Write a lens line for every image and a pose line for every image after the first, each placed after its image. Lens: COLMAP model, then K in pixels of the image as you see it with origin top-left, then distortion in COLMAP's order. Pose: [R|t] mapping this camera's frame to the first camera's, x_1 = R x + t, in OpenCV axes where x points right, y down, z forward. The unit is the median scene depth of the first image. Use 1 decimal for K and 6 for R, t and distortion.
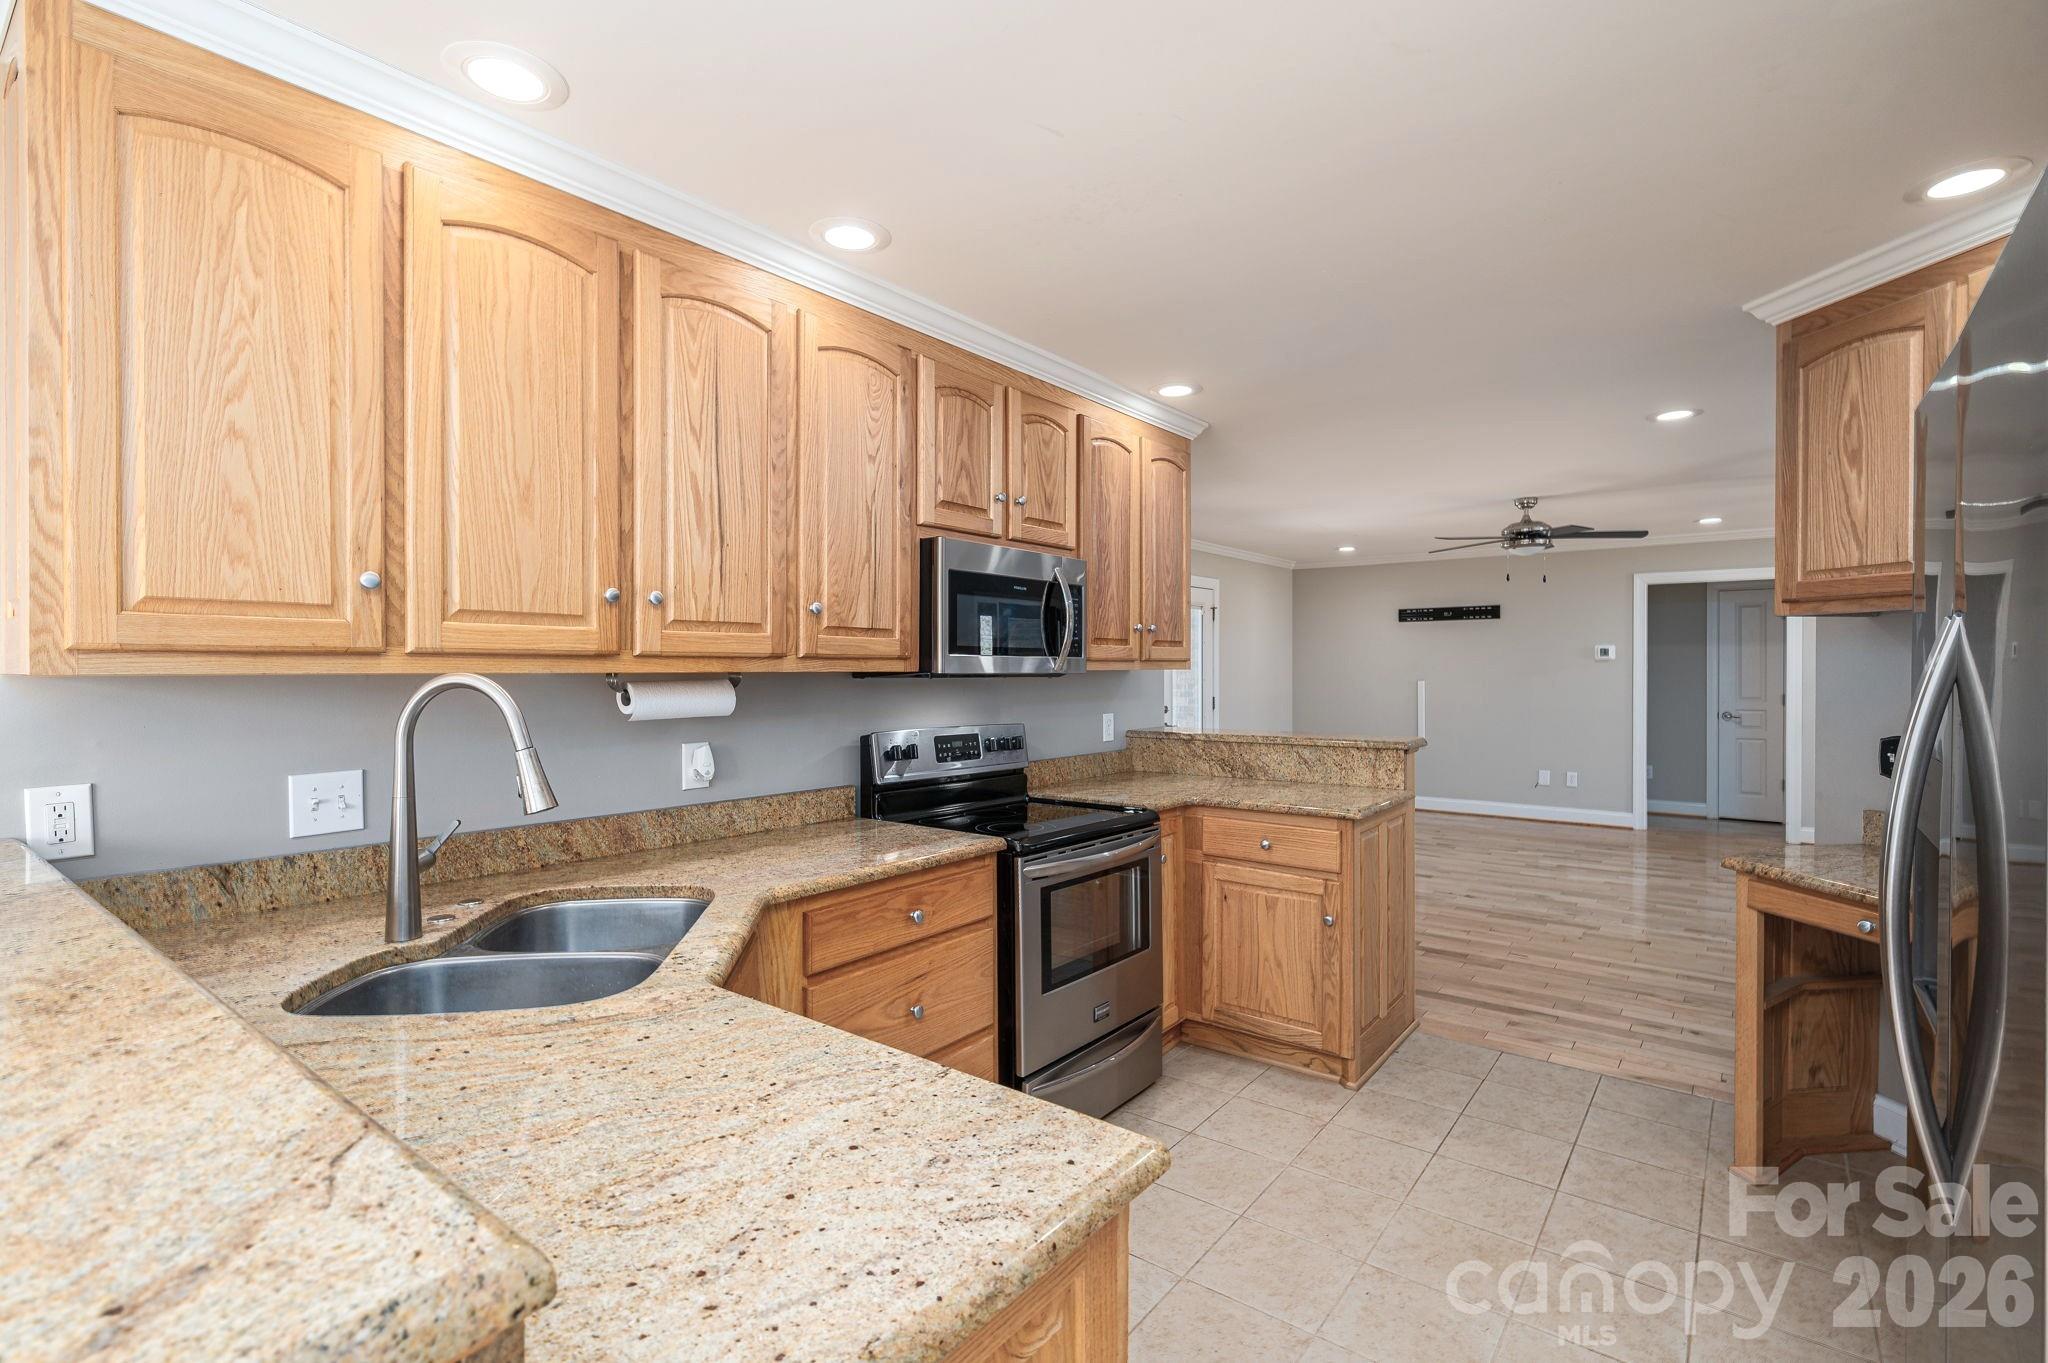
lens RADIAL K [[939.8, 0, 1021.0], [0, 939.8, 680.1], [0, 0, 1]] dist [-0.002495, -0.000394]
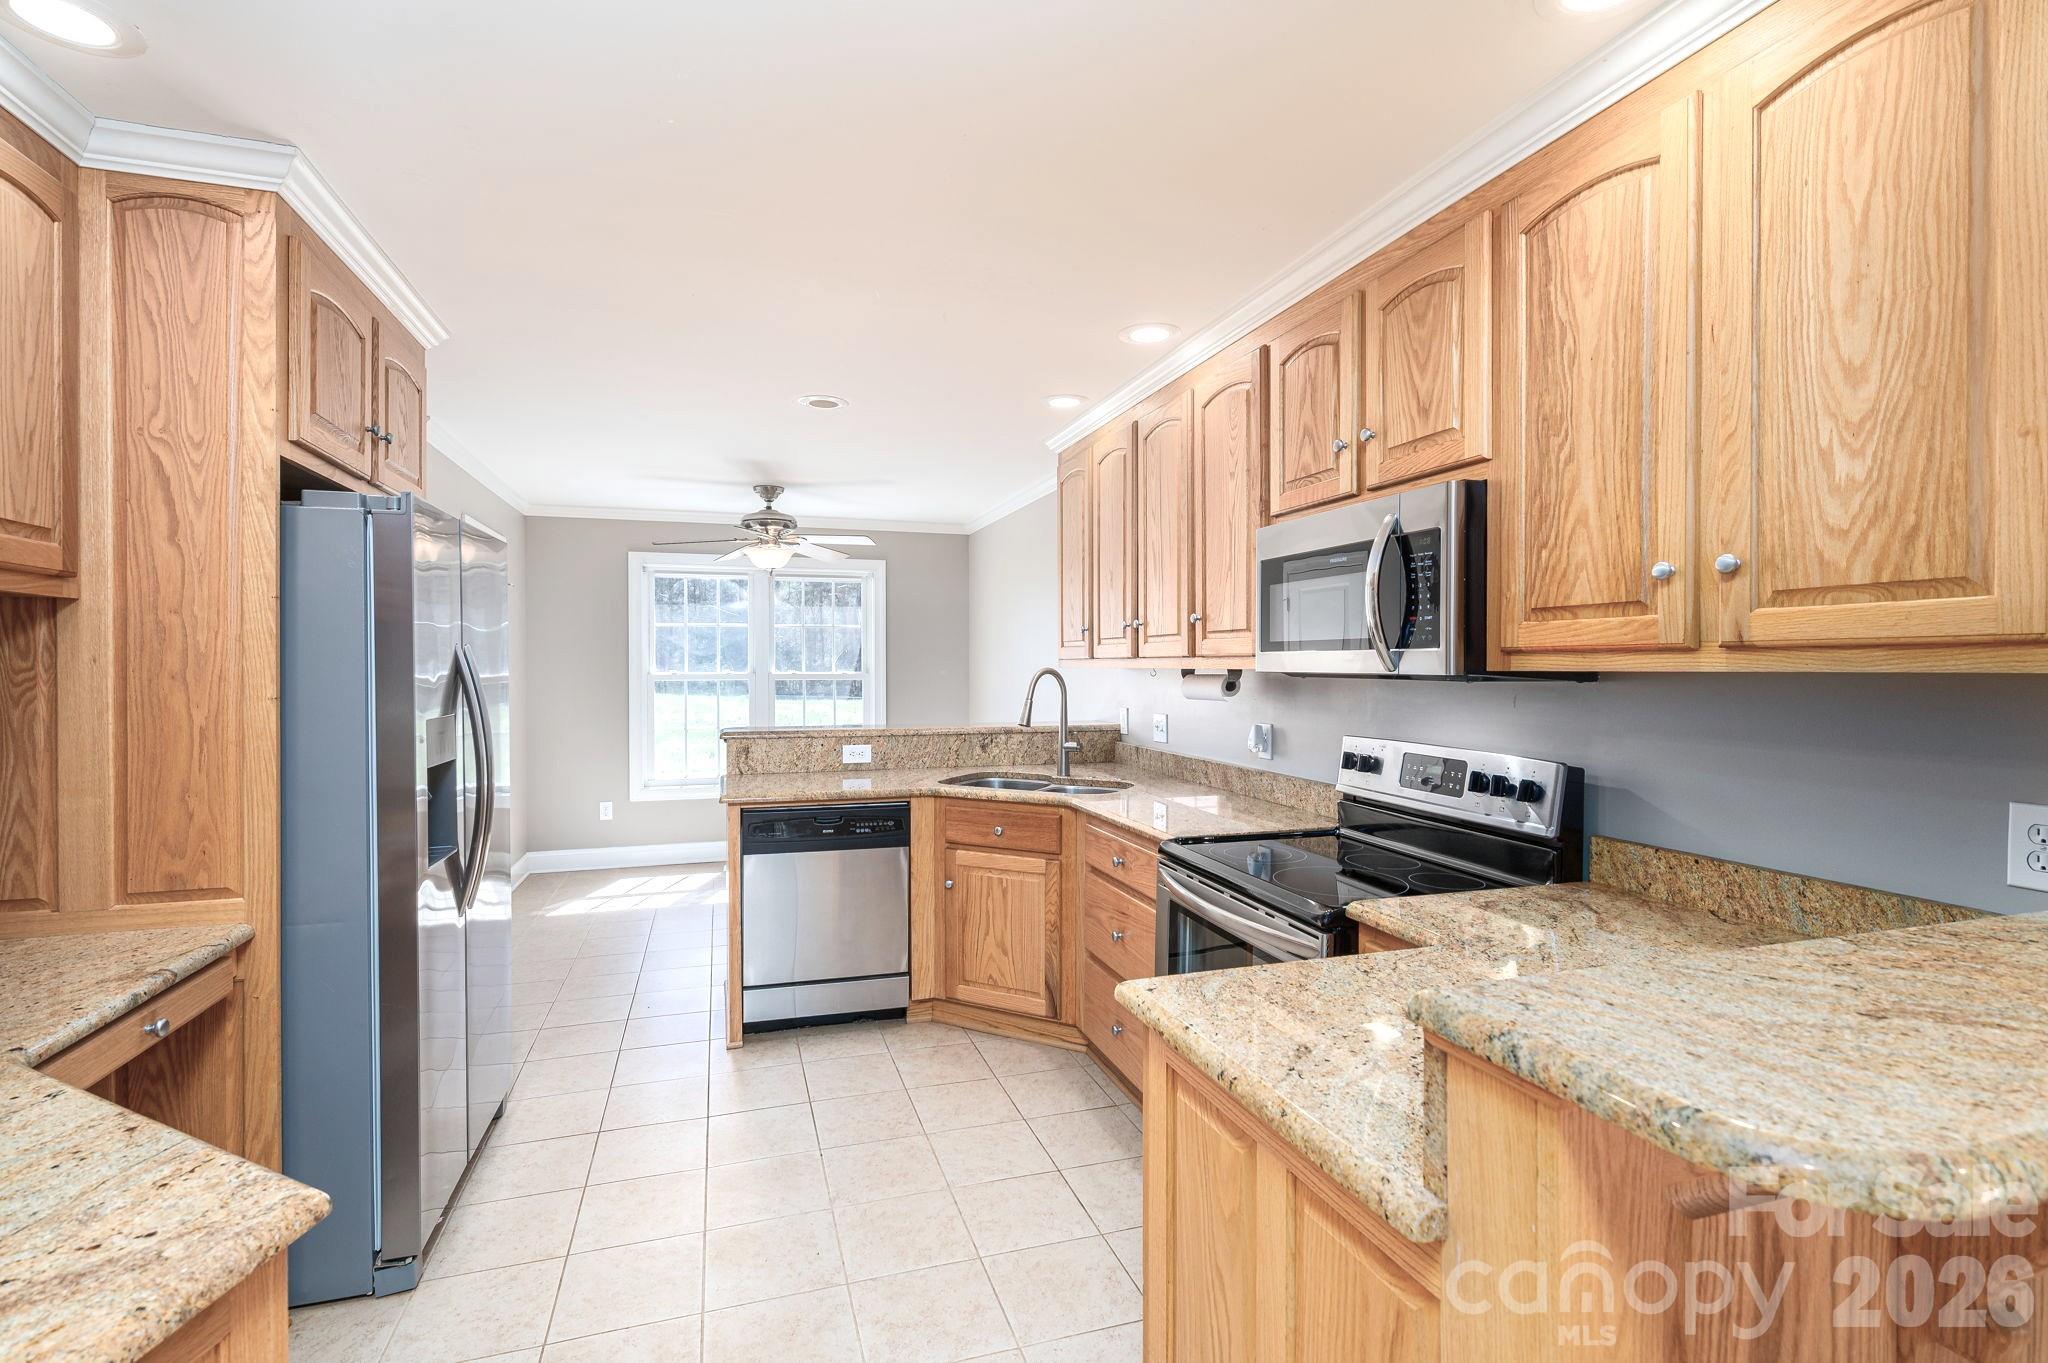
lens RADIAL K [[939.8, 0, 1022.6], [0, 939.8, 672.1], [0, 0, 1]] dist [-0.002495, -0.000394]
pose [[-0.557662, 0.011451, -0.829989, 0.725459], [-0.002891, 0.999872, 0.015738, -0.018463], [0.830063, 0.011176, -0.557558, 1.149096]]
